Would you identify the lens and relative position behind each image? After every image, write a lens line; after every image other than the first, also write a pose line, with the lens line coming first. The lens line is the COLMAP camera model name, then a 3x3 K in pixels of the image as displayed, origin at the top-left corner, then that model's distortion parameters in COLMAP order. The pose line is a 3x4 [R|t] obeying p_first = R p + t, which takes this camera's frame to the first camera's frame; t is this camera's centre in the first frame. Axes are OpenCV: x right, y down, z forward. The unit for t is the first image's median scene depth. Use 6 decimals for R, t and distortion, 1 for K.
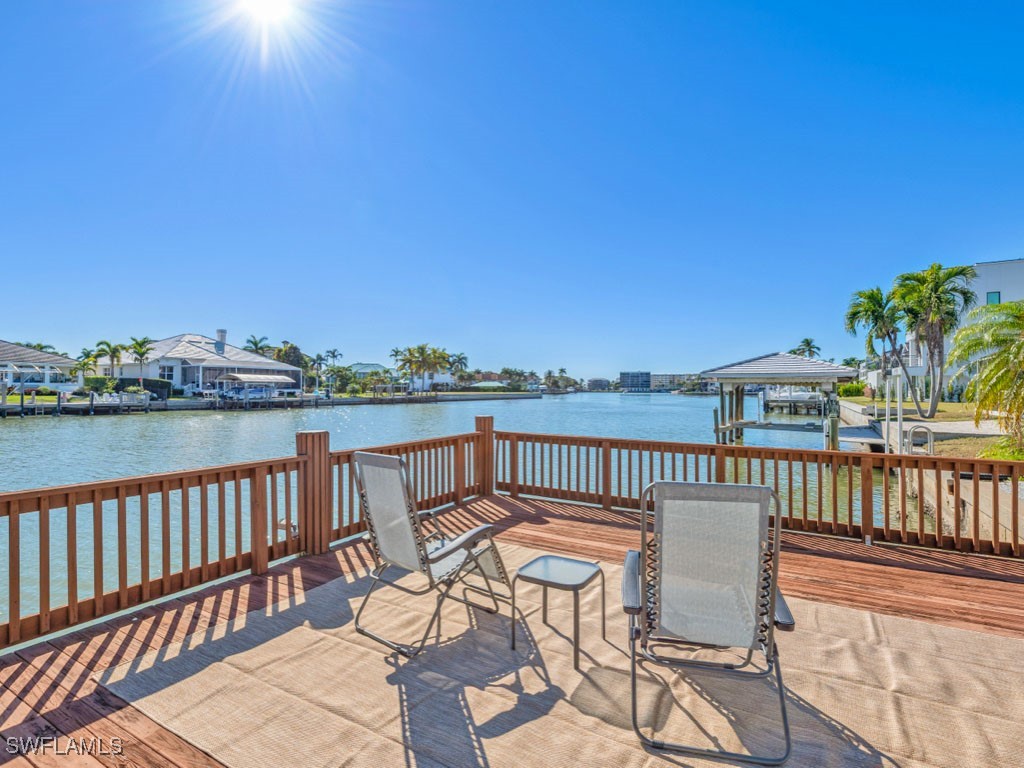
lens RADIAL K [[476.4, 0, 510.6], [0, 476.4, 383.5], [0, 0, 1]] dist [0.003774, 0.000558]
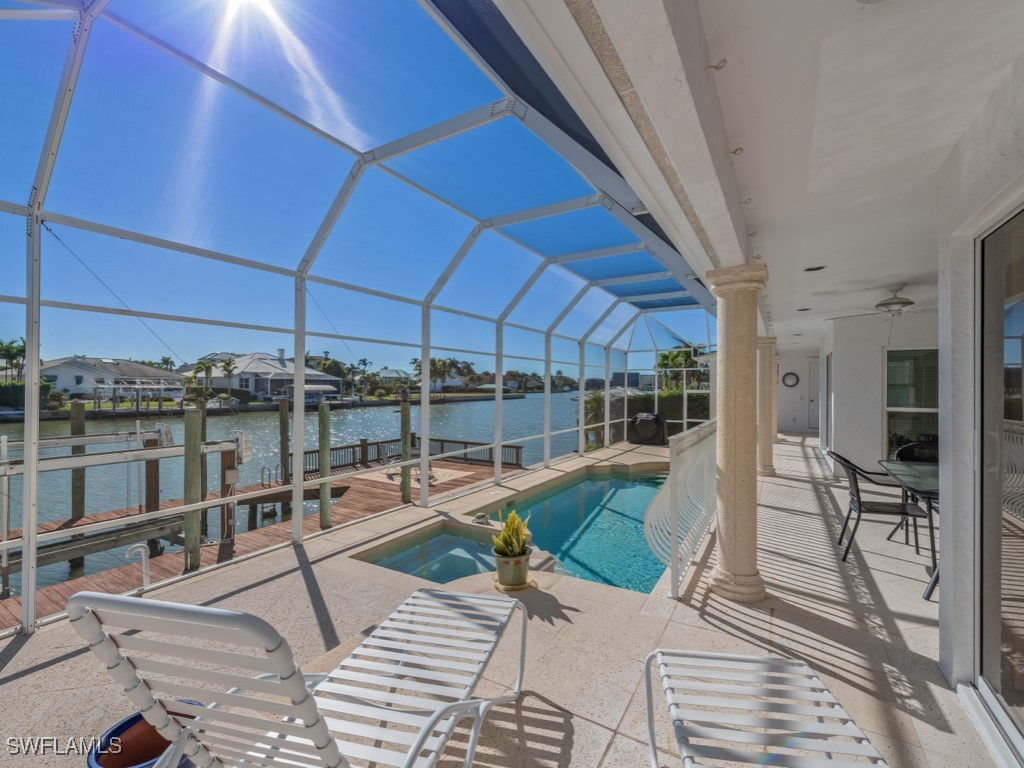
lens RADIAL K [[457.8, 0, 507.7], [0, 457.8, 378.9], [0, 0, 1]] dist [0.014931, -0.002874]
pose [[0.998765, -0.002549, -0.049617, 0.080734], [0.002715, 0.999991, 0.003282, -0.032121], [0.049609, -0.003413, 0.998763, -0.234749]]
